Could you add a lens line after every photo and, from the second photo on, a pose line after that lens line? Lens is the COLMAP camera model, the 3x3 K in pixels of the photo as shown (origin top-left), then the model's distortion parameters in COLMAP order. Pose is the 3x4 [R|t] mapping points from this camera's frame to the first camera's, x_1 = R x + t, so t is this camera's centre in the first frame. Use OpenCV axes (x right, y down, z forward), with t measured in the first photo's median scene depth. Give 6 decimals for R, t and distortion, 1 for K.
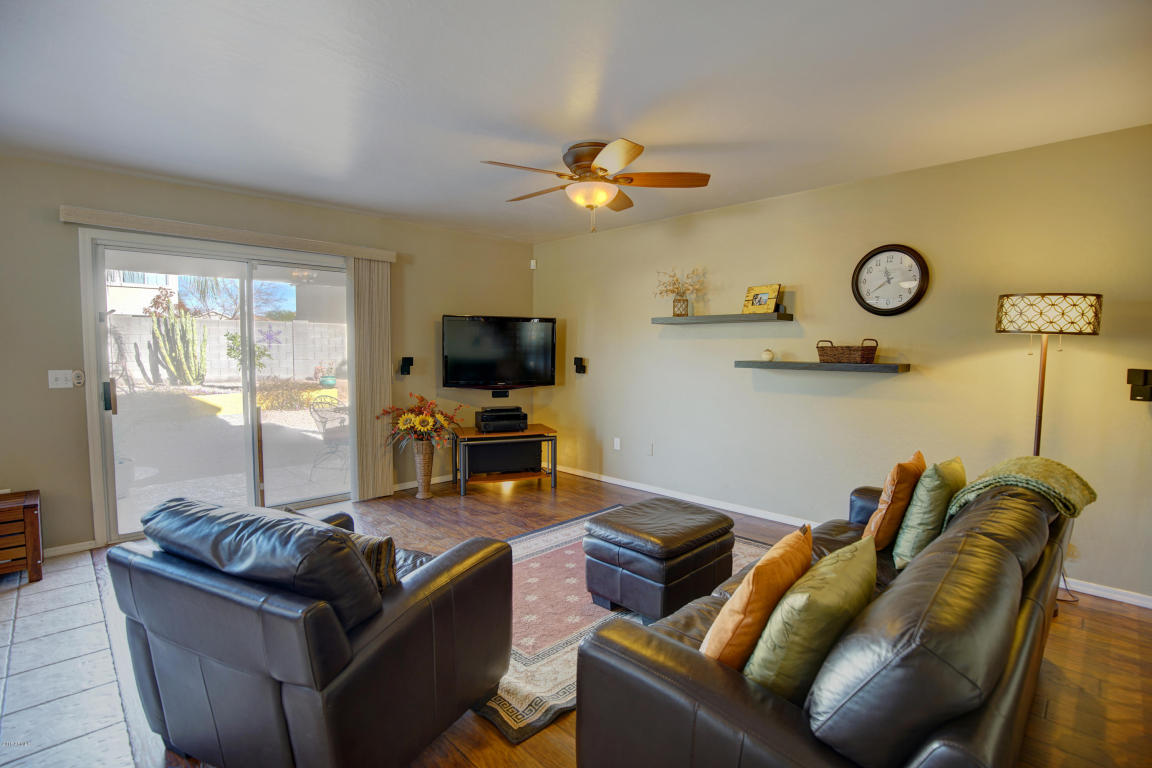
lens RADIAL K [[549.8, 0, 571.5], [0, 549.8, 385.9], [0, 0, 1]] dist [-0.014113, 0.001670]
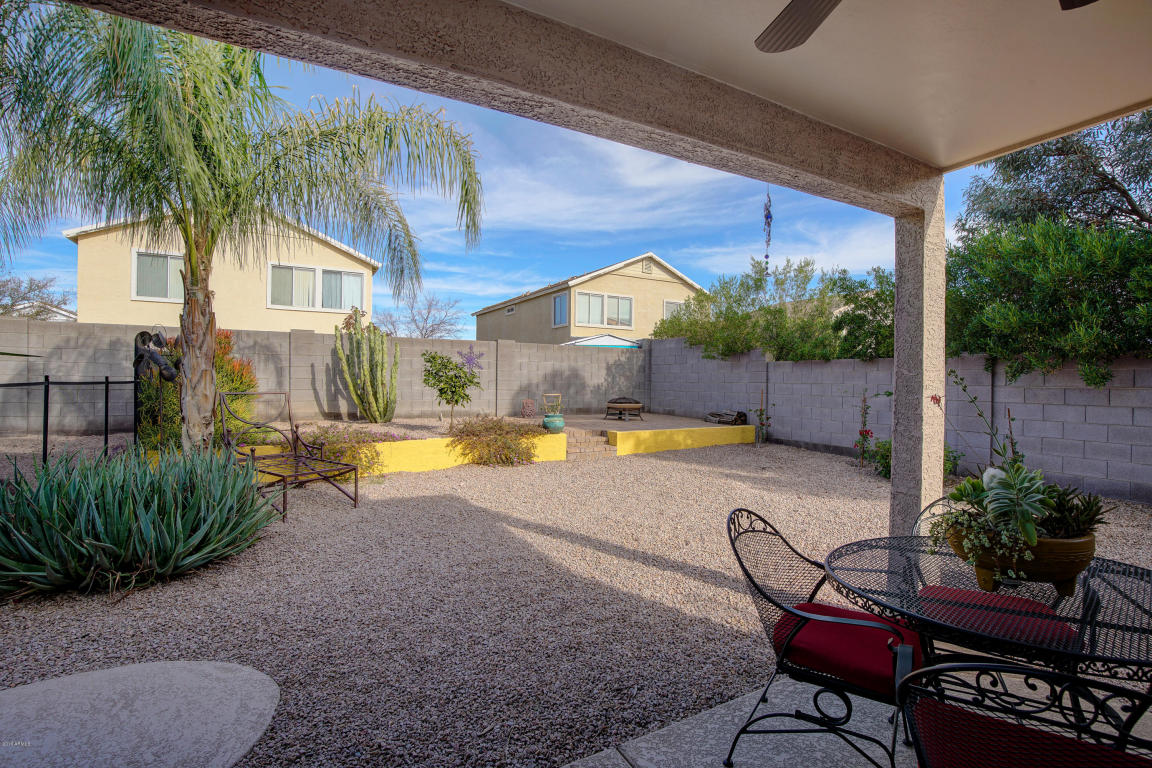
lens RADIAL K [[528.0, 0, 581.4], [0, 528.0, 382.5], [0, 0, 1]] dist [-0.026232, 0.001327]
pose [[0.969910, 0.006791, -0.243368, -0.229672], [-0.022258, 0.997898, -0.060862, -0.016883], [0.242443, 0.064448, 0.968023, 0.336520]]
